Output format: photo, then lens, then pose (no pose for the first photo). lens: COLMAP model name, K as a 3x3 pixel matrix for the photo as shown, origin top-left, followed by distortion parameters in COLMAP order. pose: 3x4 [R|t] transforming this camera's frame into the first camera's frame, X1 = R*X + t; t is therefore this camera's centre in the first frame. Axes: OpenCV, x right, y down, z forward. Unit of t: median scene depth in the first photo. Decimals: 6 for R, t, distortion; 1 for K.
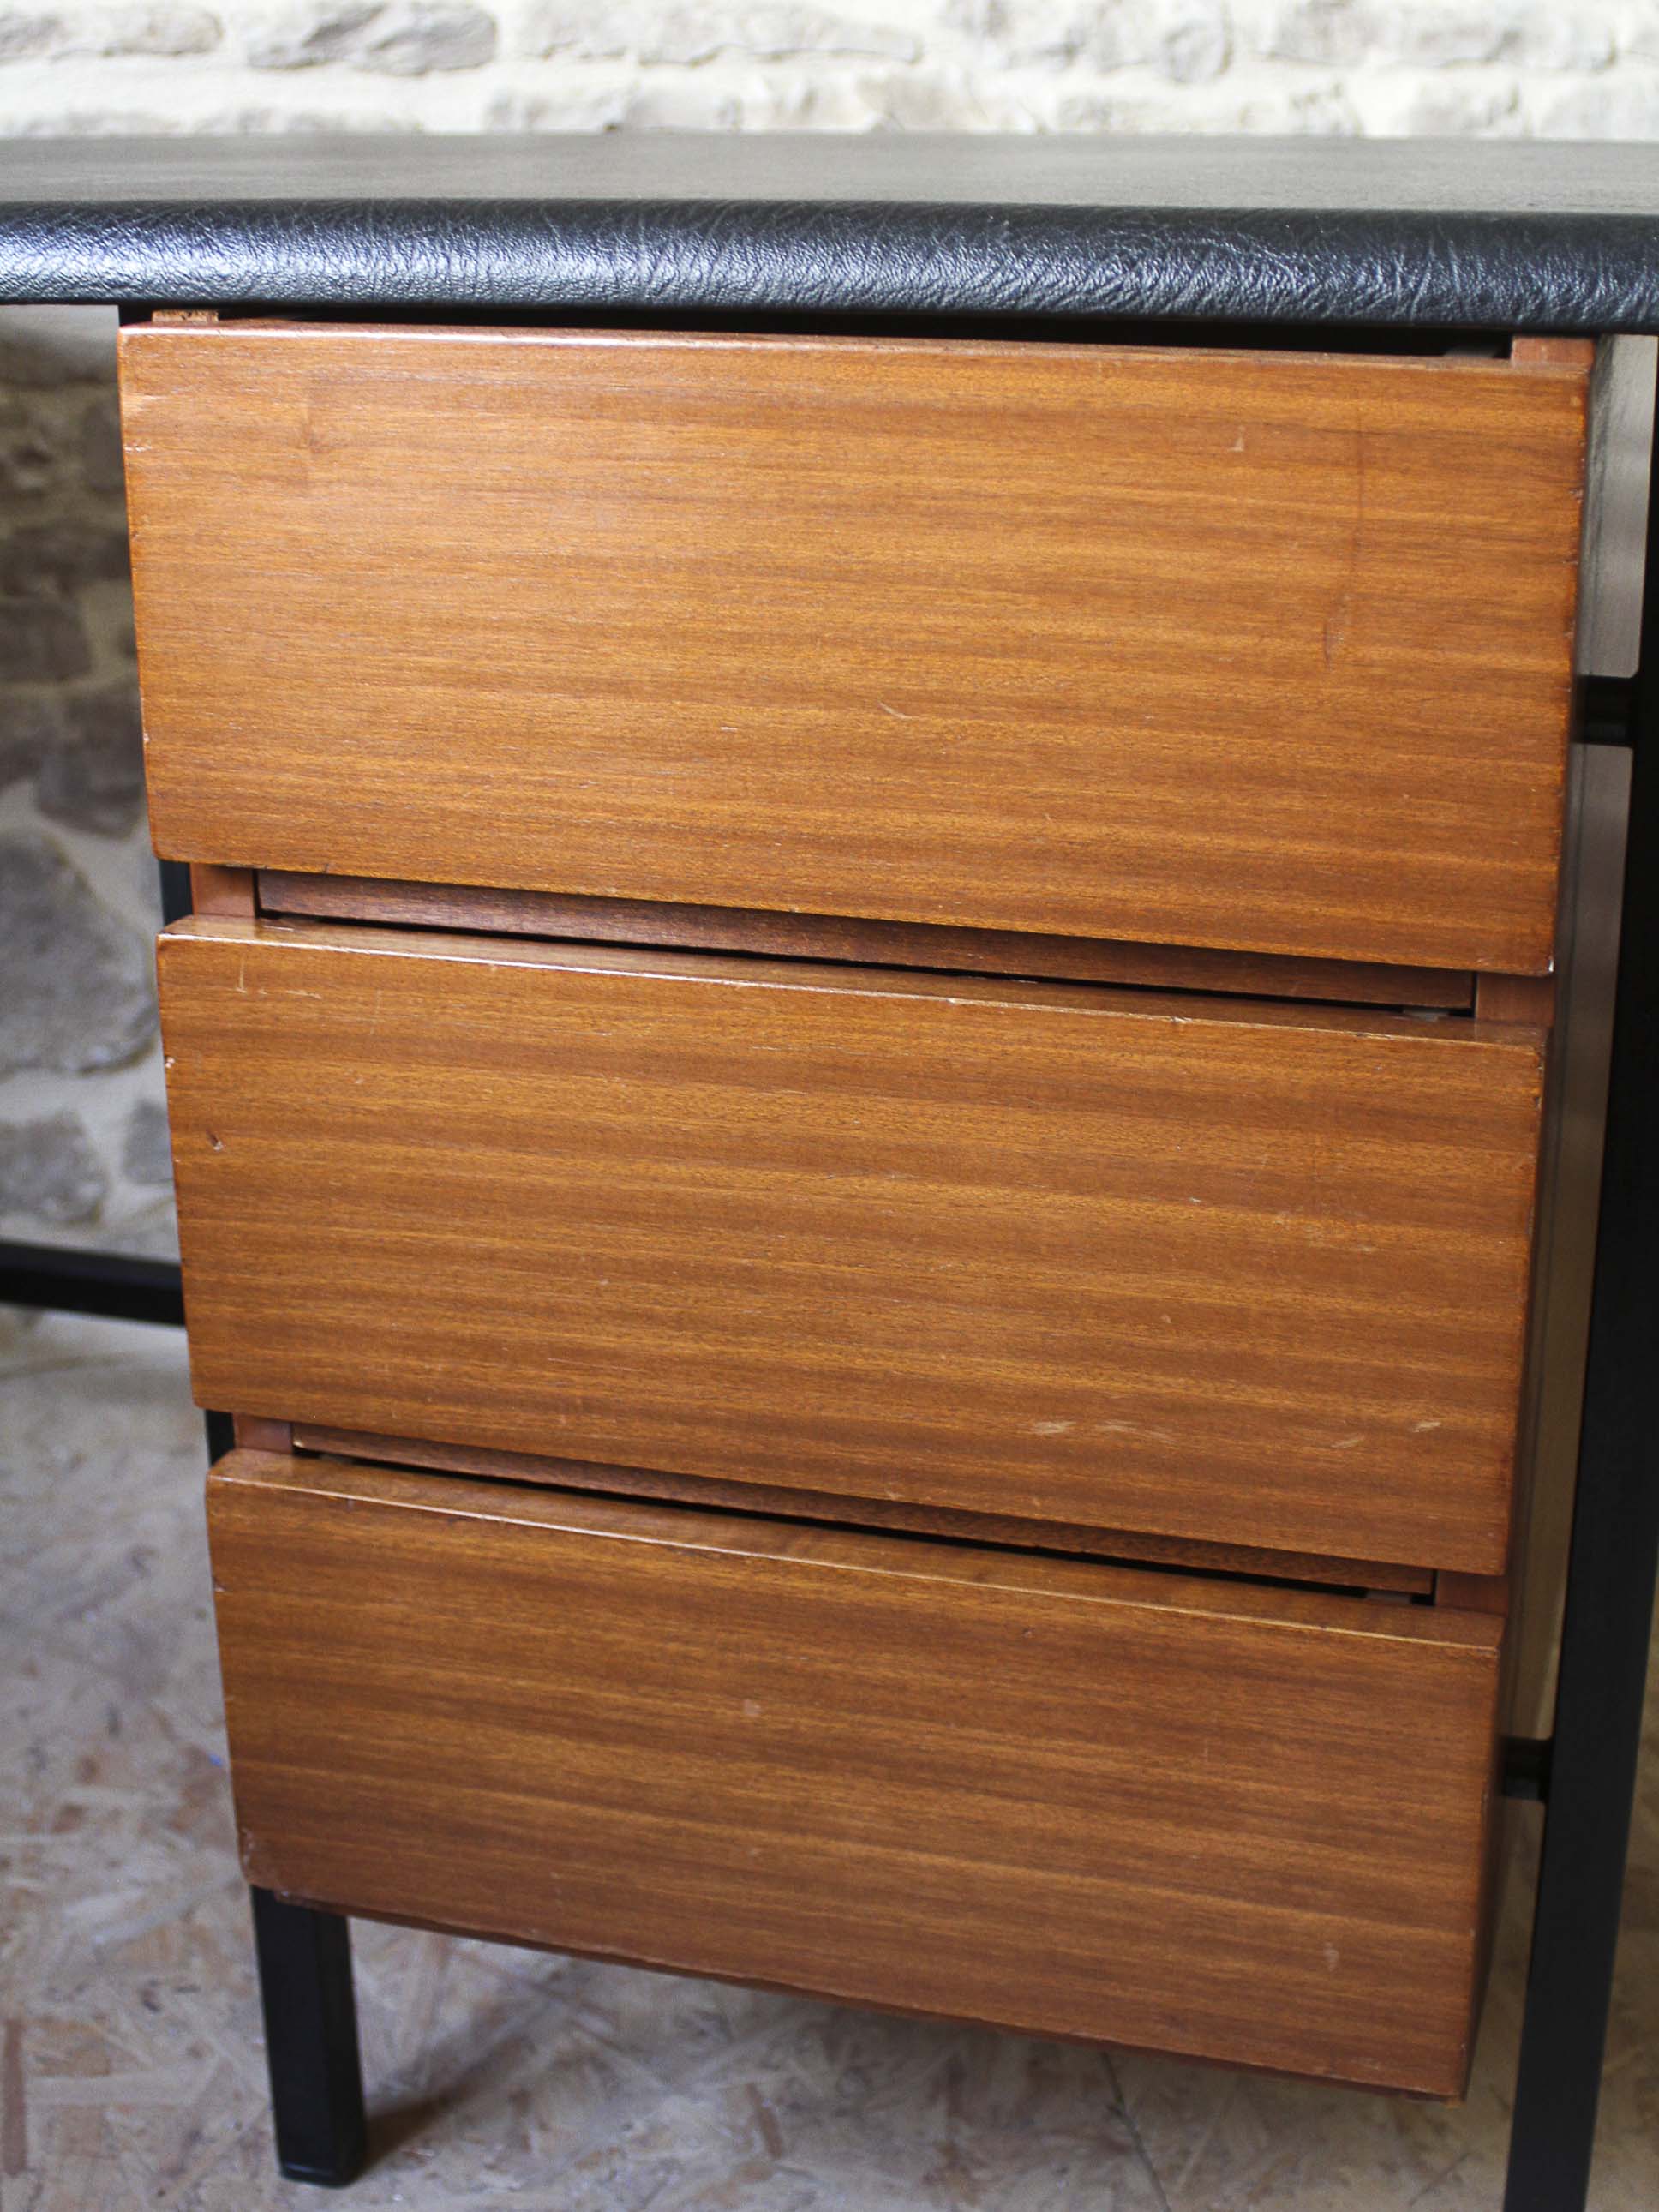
lens RADIAL K [[3122.4, 0, 869.6], [0, 3122.4, 1089.4], [0, 0, 1]] dist [-0.130733, 0.049723]
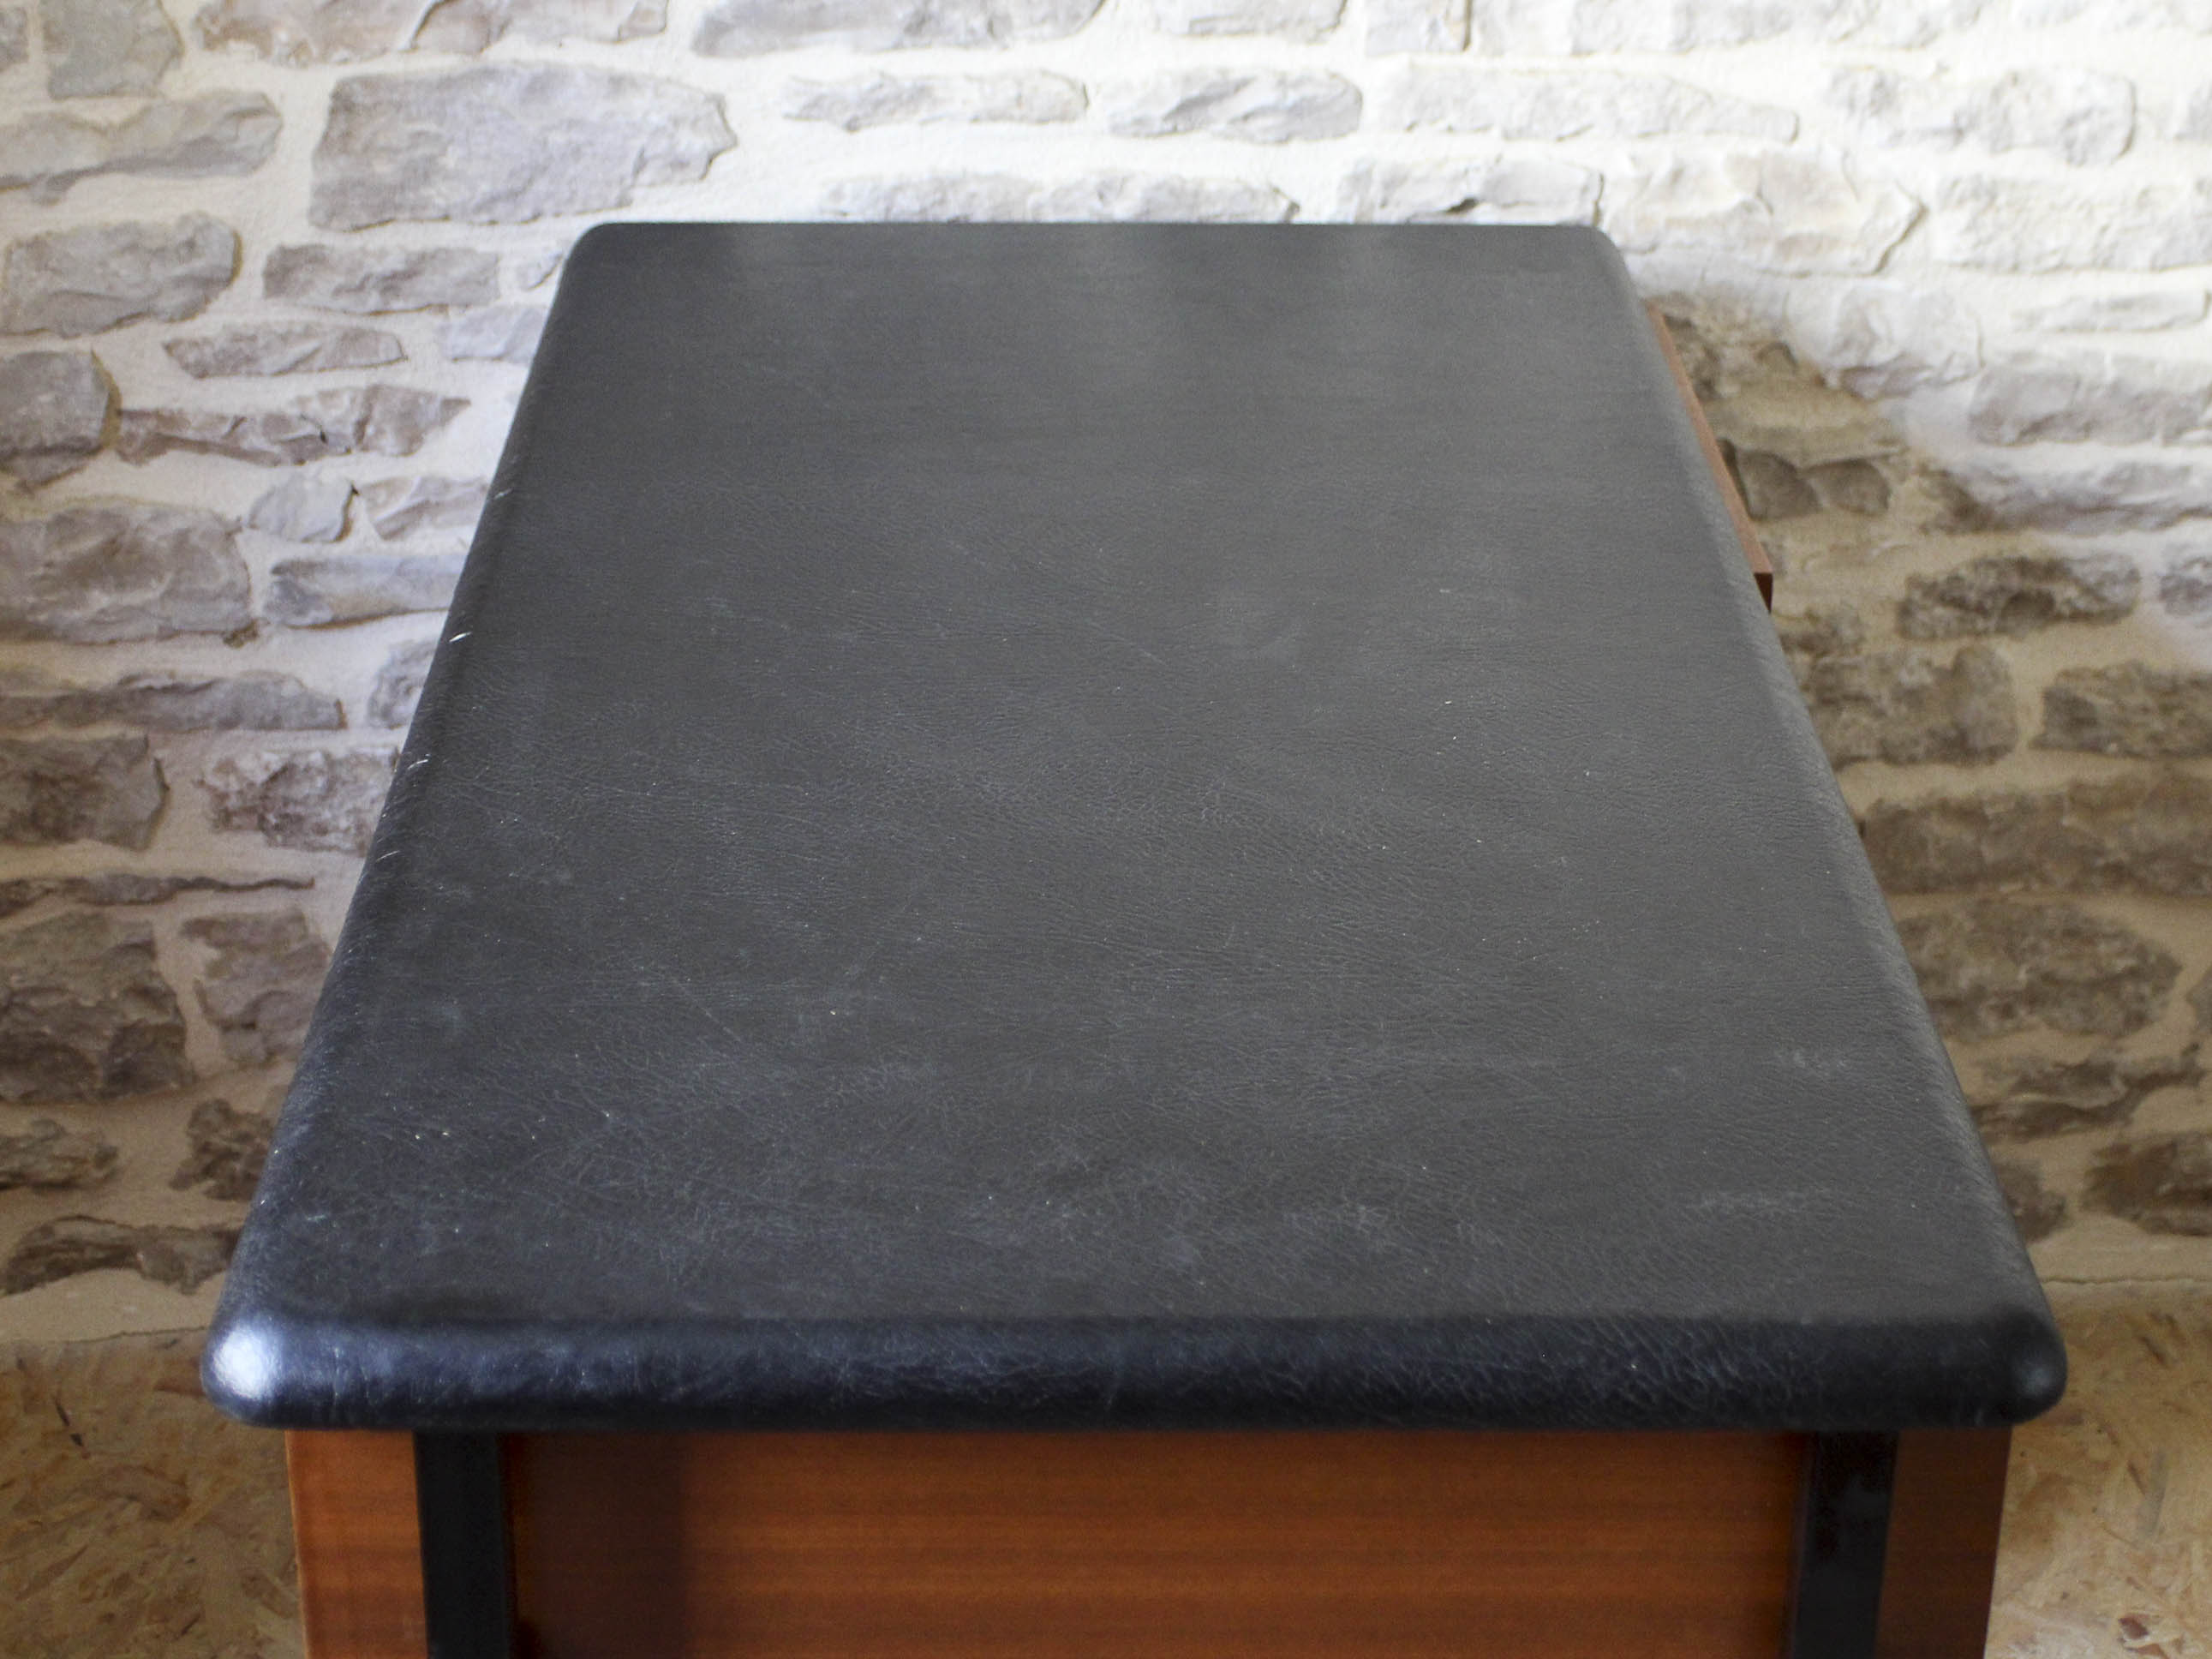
lens RADIAL K [[4234.4, 0, 1190.9], [0, 4234.4, 775.6], [0, 0, 1]] dist [-0.109806, 0.161206]
pose [[0.975722, 0.118050, -0.184474, 0.134058], [-0.099650, 0.989356, 0.106043, -0.348955], [0.195028, -0.085086, 0.977100, -0.478940]]
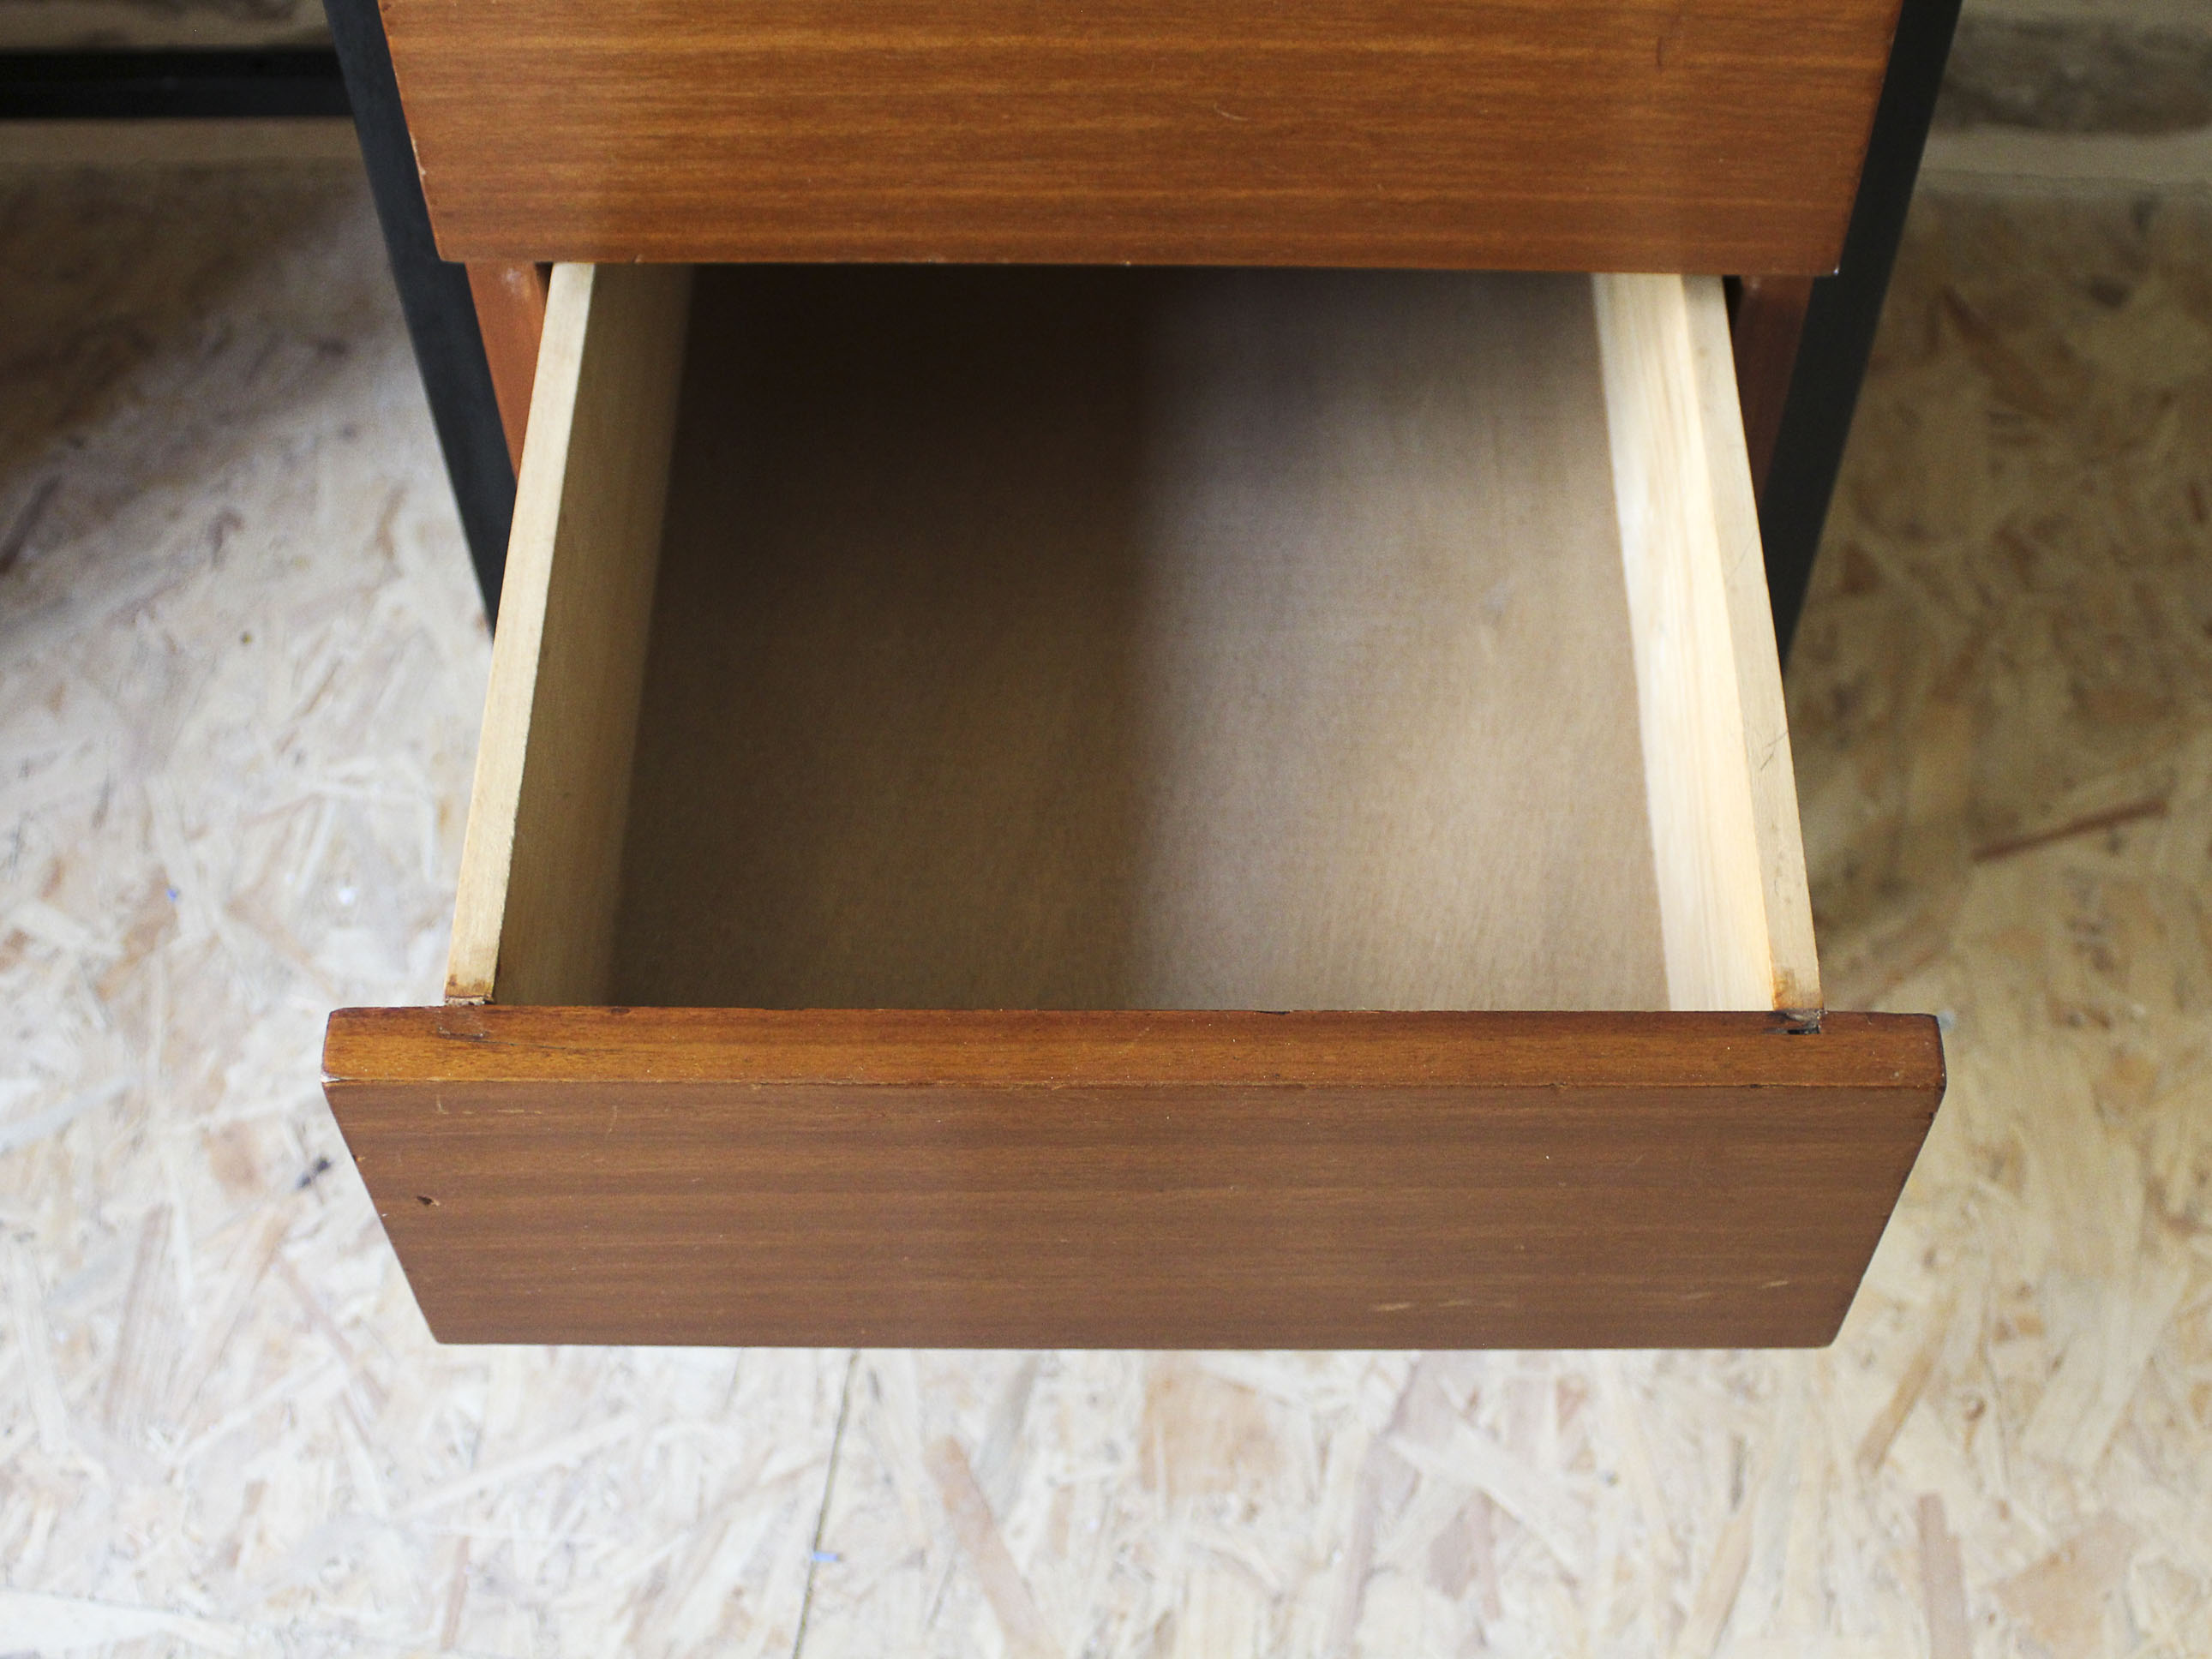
lens RADIAL K [[3103.2, 0, 1157.5], [0, 3103.2, 833.8], [0, 0, 1]] dist [-0.141093, 0.074689]
pose [[0.952852, 0.253465, -0.166821, 0.261968], [-0.106813, 0.794760, 0.597451, -0.443897], [0.284016, -0.551463, 0.784362, 0.366501]]
